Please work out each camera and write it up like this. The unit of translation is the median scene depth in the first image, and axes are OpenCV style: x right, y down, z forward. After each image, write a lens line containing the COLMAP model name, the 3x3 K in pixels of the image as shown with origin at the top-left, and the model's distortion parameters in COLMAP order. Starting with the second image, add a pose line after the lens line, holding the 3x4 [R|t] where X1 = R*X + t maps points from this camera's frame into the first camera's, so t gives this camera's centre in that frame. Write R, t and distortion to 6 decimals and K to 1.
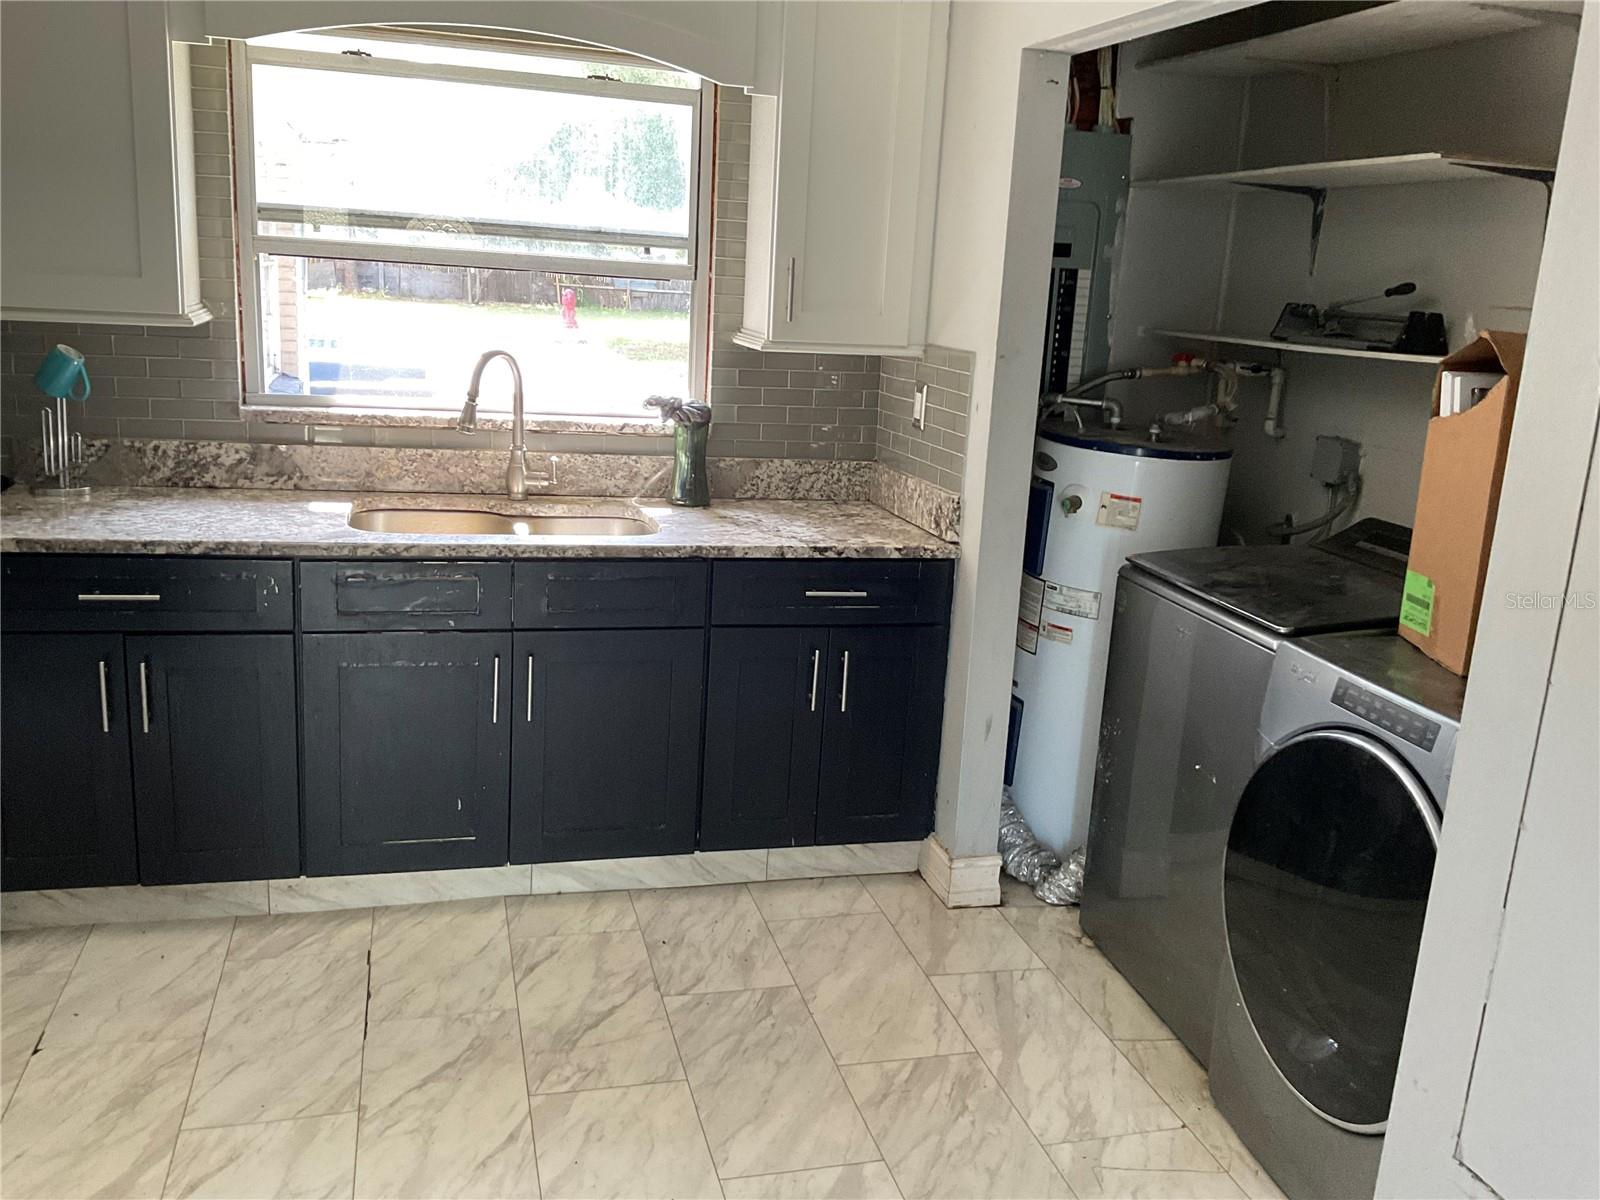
lens RADIAL K [[1330.6, 0, 798.1], [0, 1330.6, 608.3], [0, 0, 1]] dist [0.058666, -0.121980]
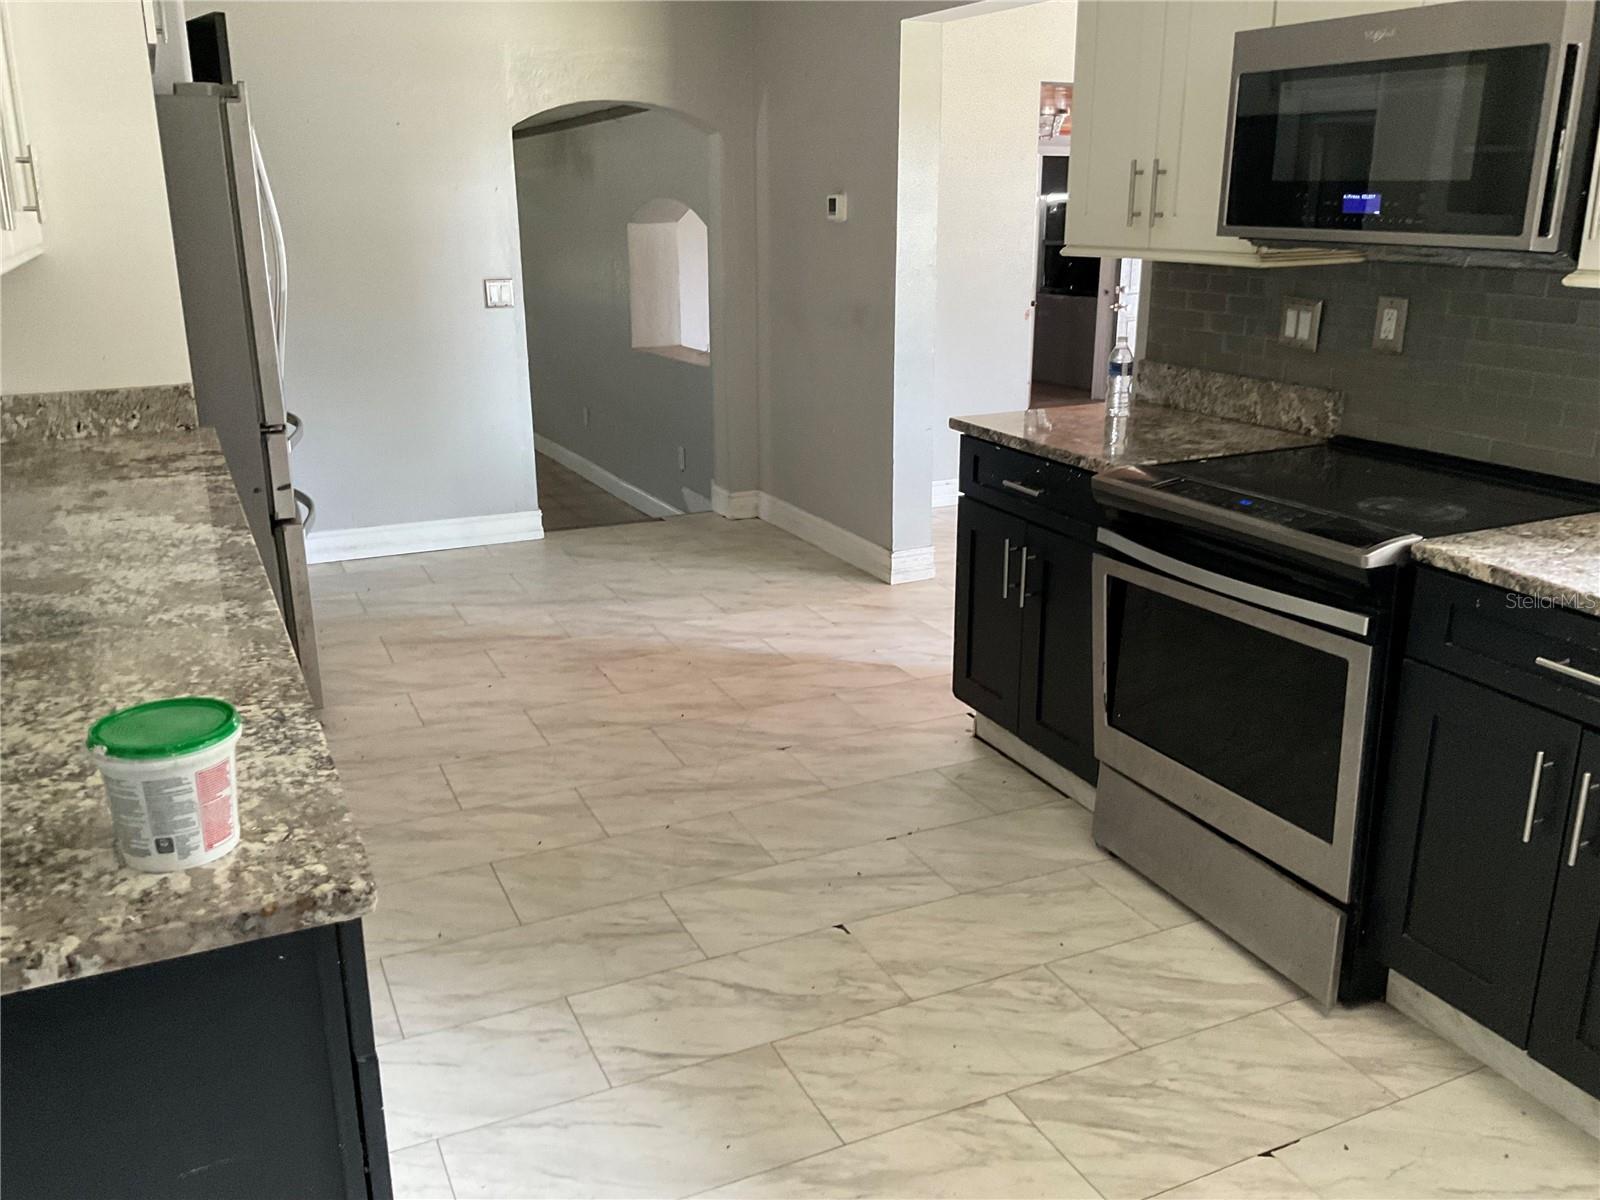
lens RADIAL K [[1330.6, 0, 787.1], [0, 1330.6, 599.8], [0, 0, 1]] dist [0.058666, -0.121980]
pose [[0.153449, 0.227328, -0.961653, 0.092942], [-0.224655, 0.955720, 0.190077, -0.076401], [0.962280, 0.186873, 0.197724, 0.387682]]
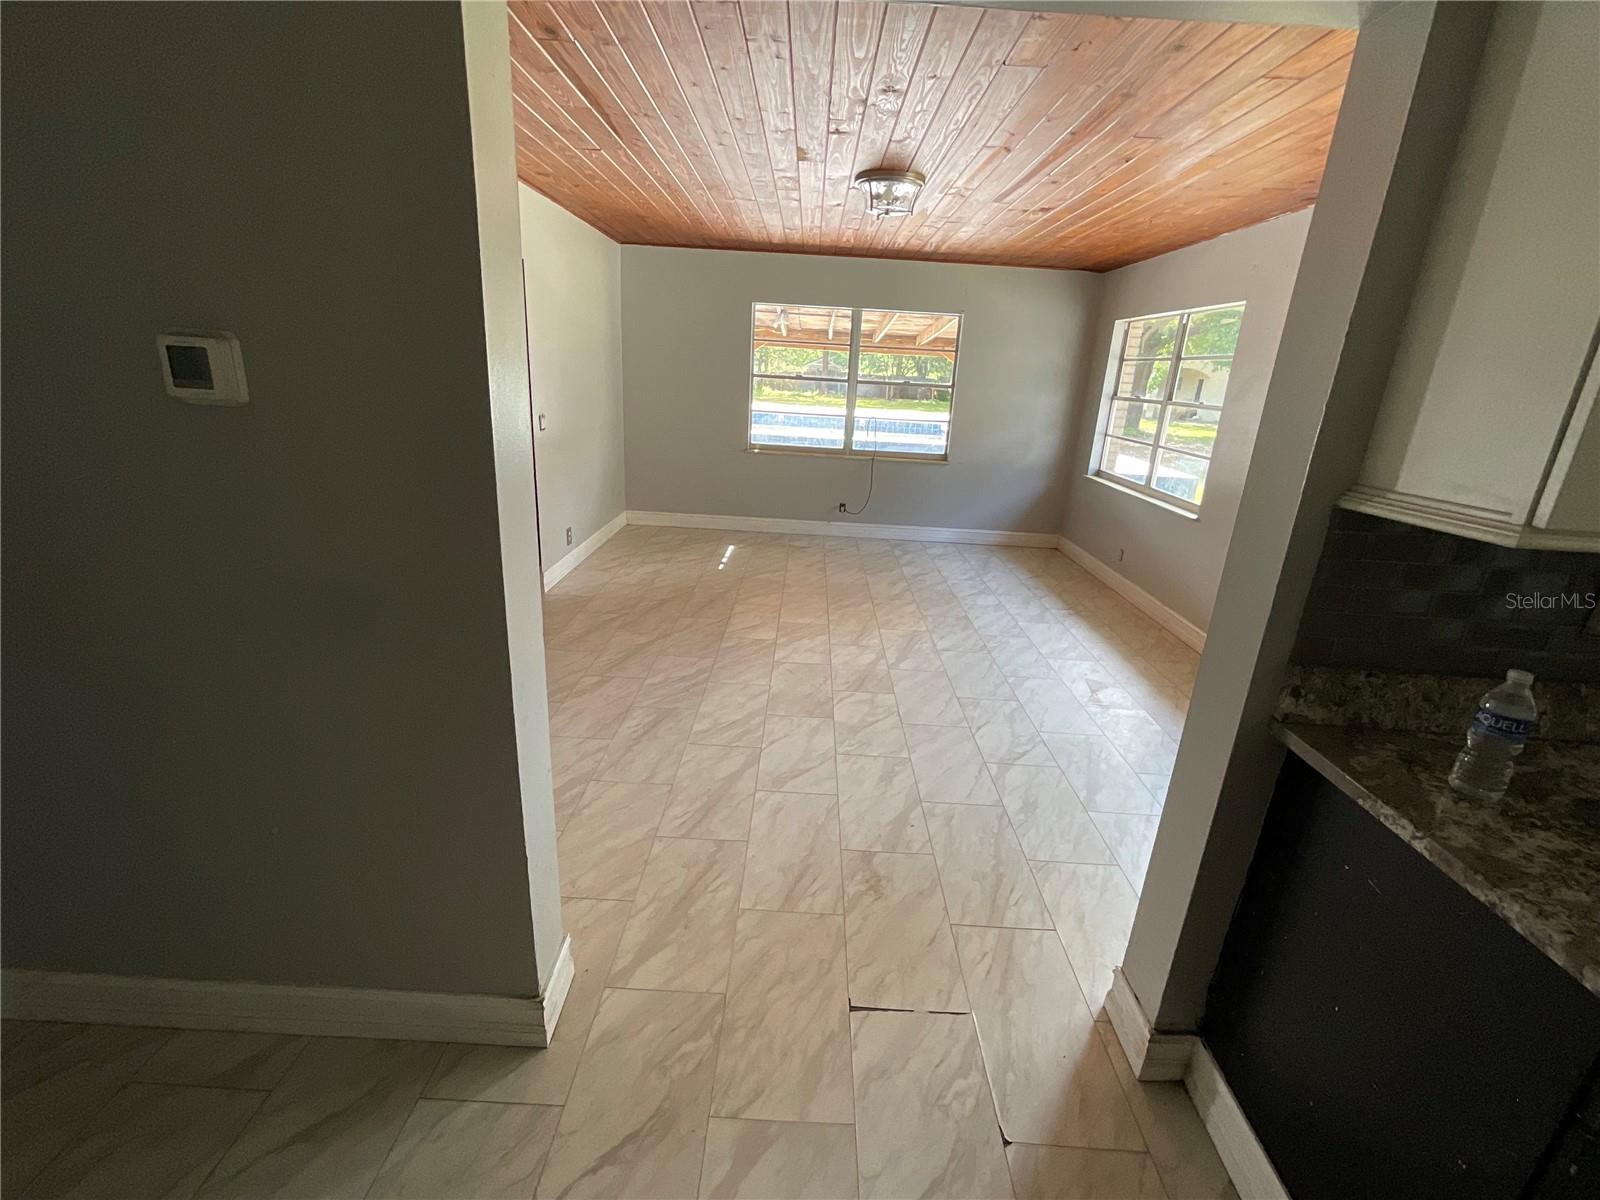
lens RADIAL K [[708.8, 0, 803.3], [0, 708.8, 601.6], [0, 0, 1]] dist [-0.000182, 0.000320]
pose [[0.958581, 0.085572, -0.271663, -1.212454], [-0.068003, 0.994977, 0.073457, -0.172156], [0.276584, -0.051941, 0.959585, 0.420122]]
